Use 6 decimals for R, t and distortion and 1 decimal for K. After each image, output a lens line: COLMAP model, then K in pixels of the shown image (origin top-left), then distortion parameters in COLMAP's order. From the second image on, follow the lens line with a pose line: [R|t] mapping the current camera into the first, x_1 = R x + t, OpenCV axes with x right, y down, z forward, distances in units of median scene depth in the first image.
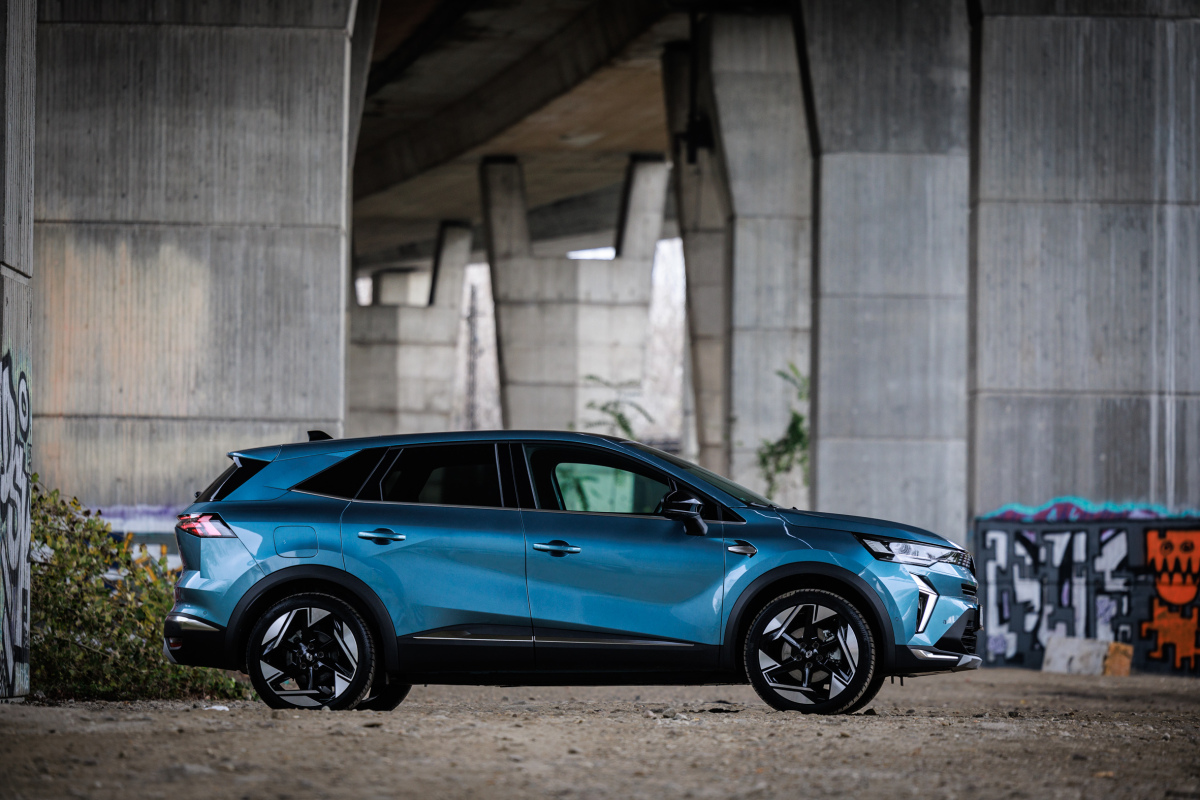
lens RADIAL K [[5141.2, 0, 595.5], [0, 5141.2, 403.0], [0, 0, 1]] dist [-0.007233, 0.000000]
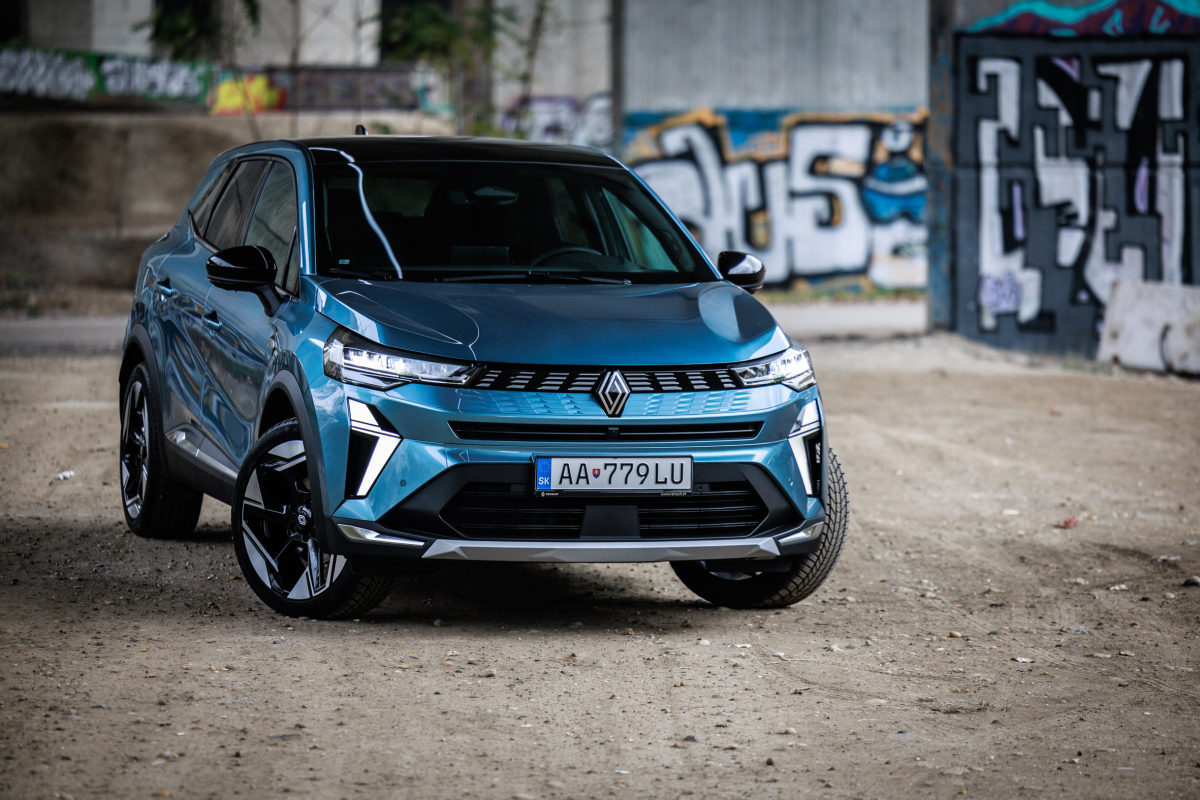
lens RADIAL K [[5108.1, 0, 610.1], [0, 5108.1, 398.7], [0, 0, 1]] dist [-0.038540, 0.000000]
pose [[0.999149, -0.009552, 0.040118, 0.022890], [0.005653, 0.995346, 0.096201, 0.010856], [-0.040851, -0.095893, 0.994553, 0.537103]]
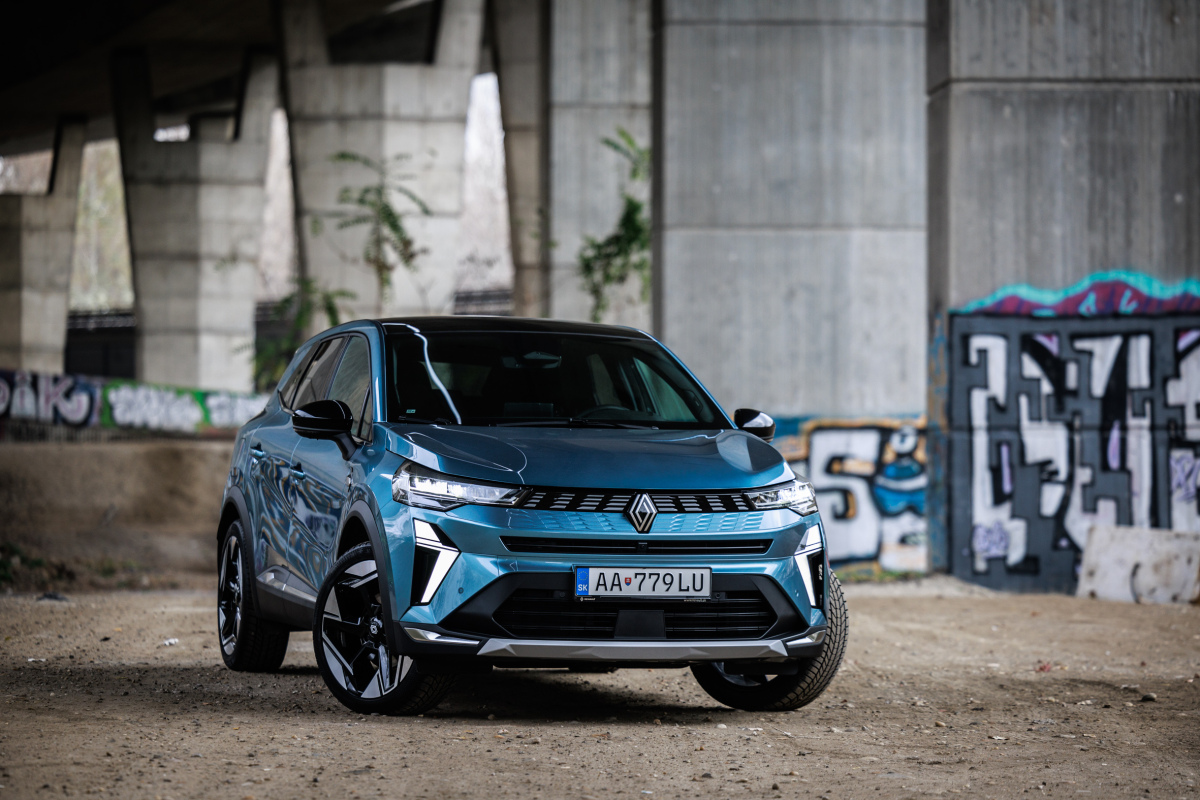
lens RADIAL K [[4509.5, 0, 587.8], [0, 4509.5, 399.5], [0, 0, 1]] dist [-0.013638, 0.000000]
pose [[0.999621, -0.009923, 0.025672, 0.023393], [0.009293, 0.999656, 0.024532, 0.020145], [-0.025907, -0.024284, 0.999369, 0.531795]]
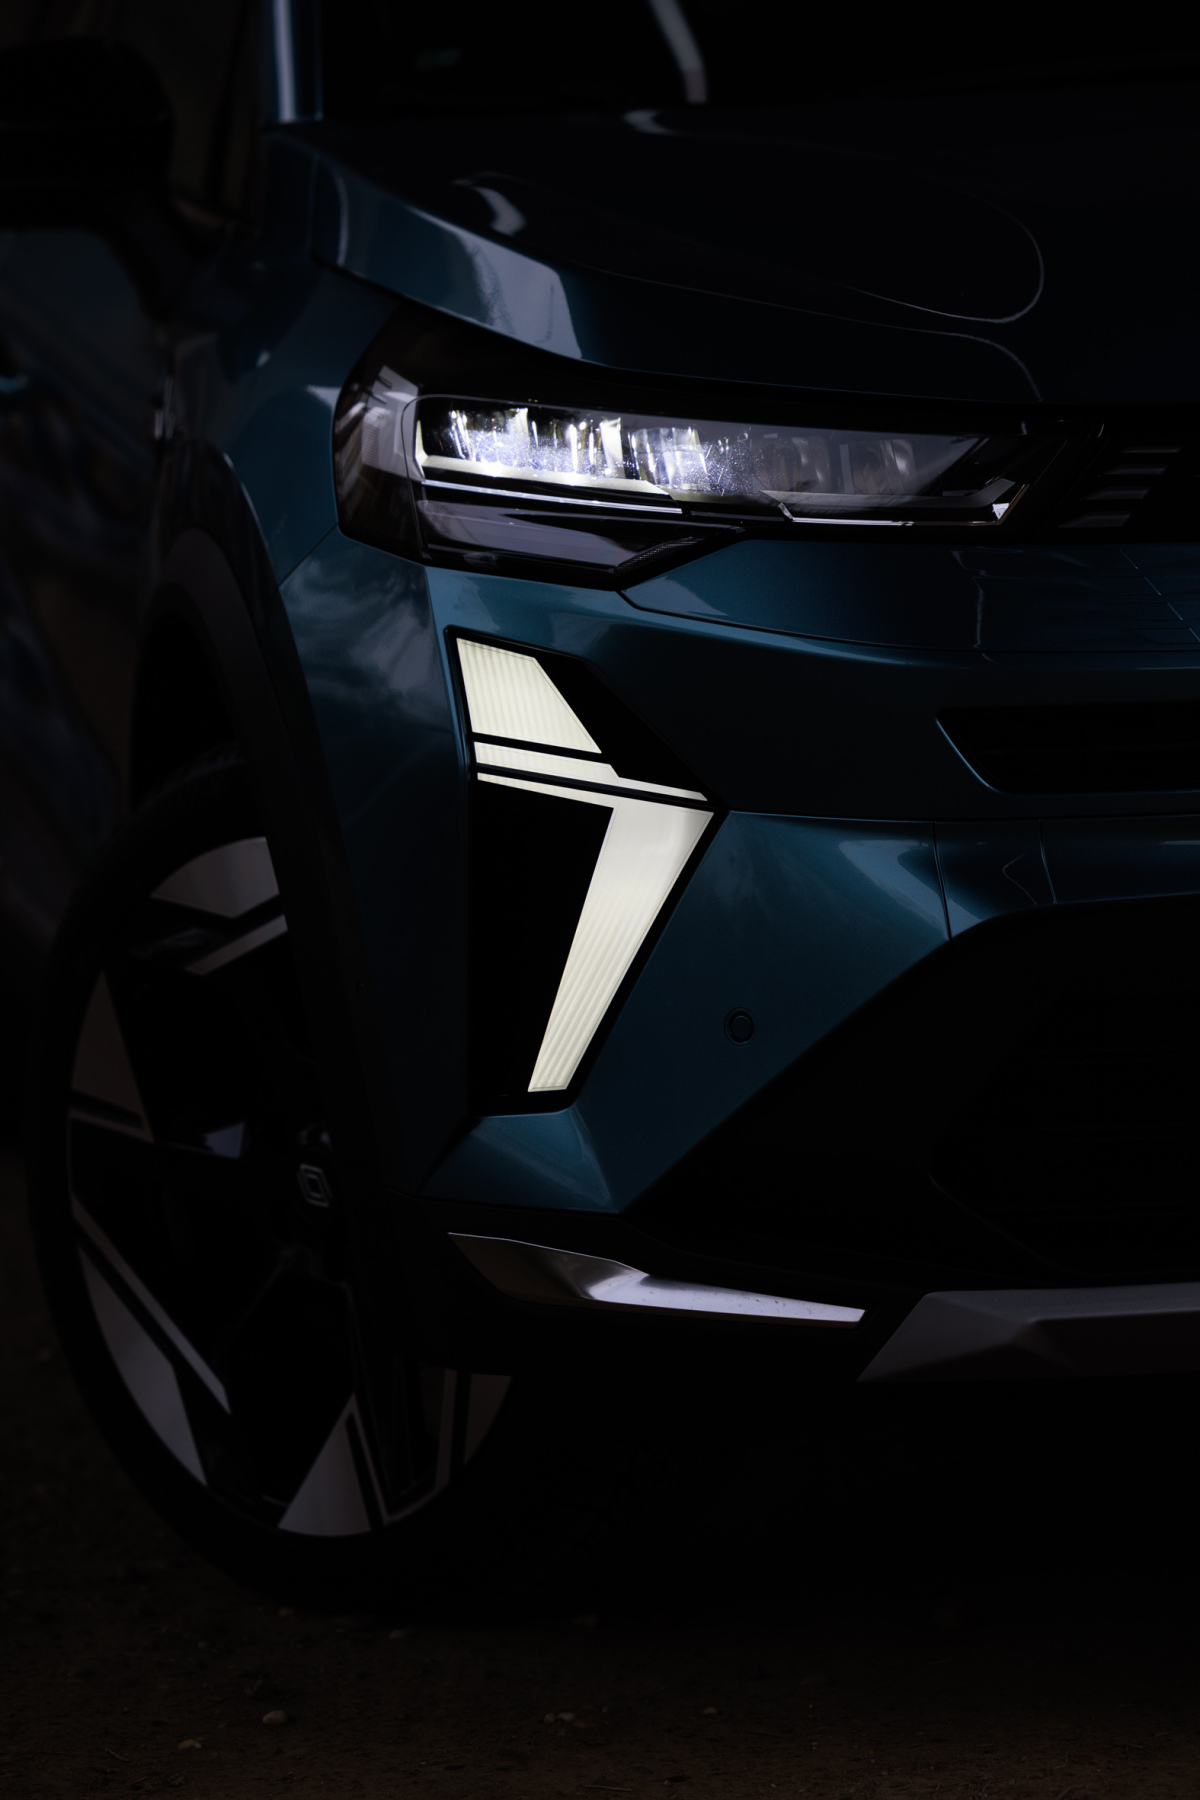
lens RADIAL K [[6764.3, 0, 603.7], [0, 6764.3, 904.4], [0, 0, 1]] dist [-0.013638, 0.000000]
pose [[0.995992, -0.082566, -0.034380, 0.023680], [0.086503, 0.986959, 0.135755, 0.025512], [0.022723, -0.138185, 0.990146, 0.688746]]
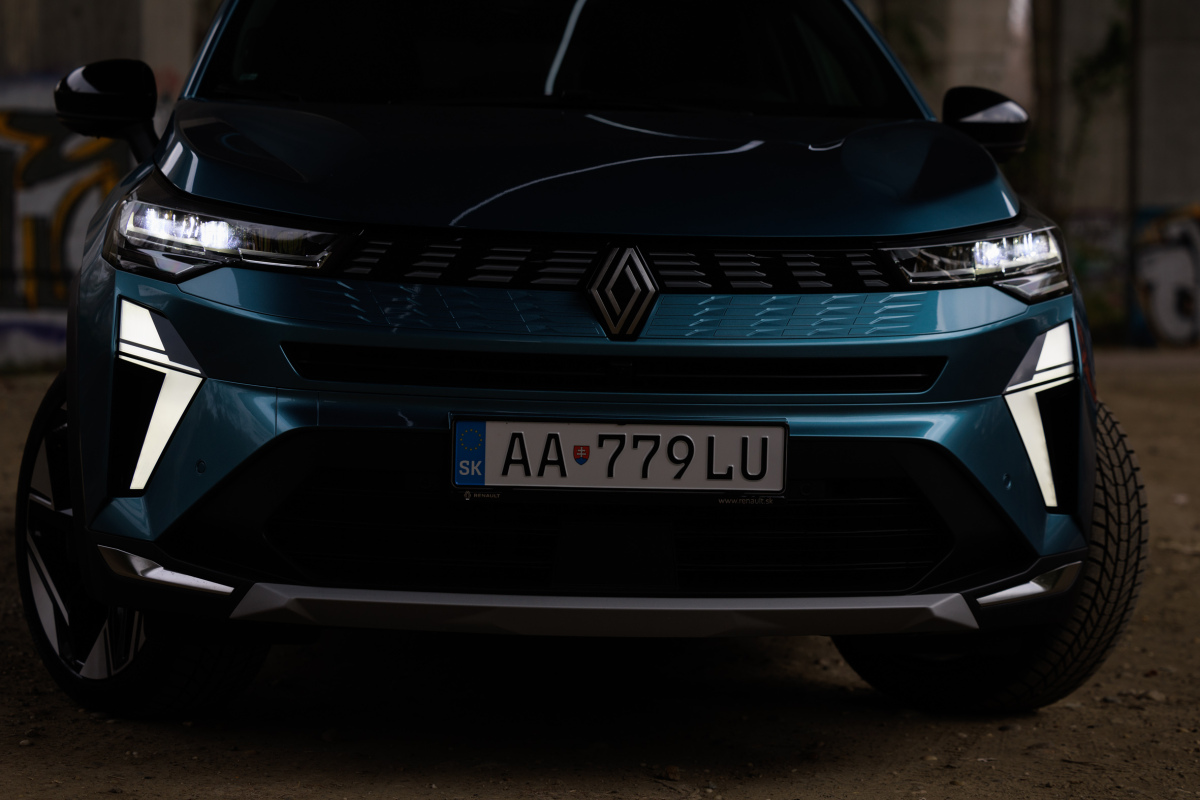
lens RADIAL K [[3076.2, 0, 594.4], [0, 3076.2, 406.3], [0, 0, 1]] dist [0.034780, 0.000000]
pose [[0.989345, 0.008254, -0.145358, 0.039812], [0.004631, 0.996102, 0.088082, 0.027670], [0.145518, -0.087817, 0.985450, 0.684716]]
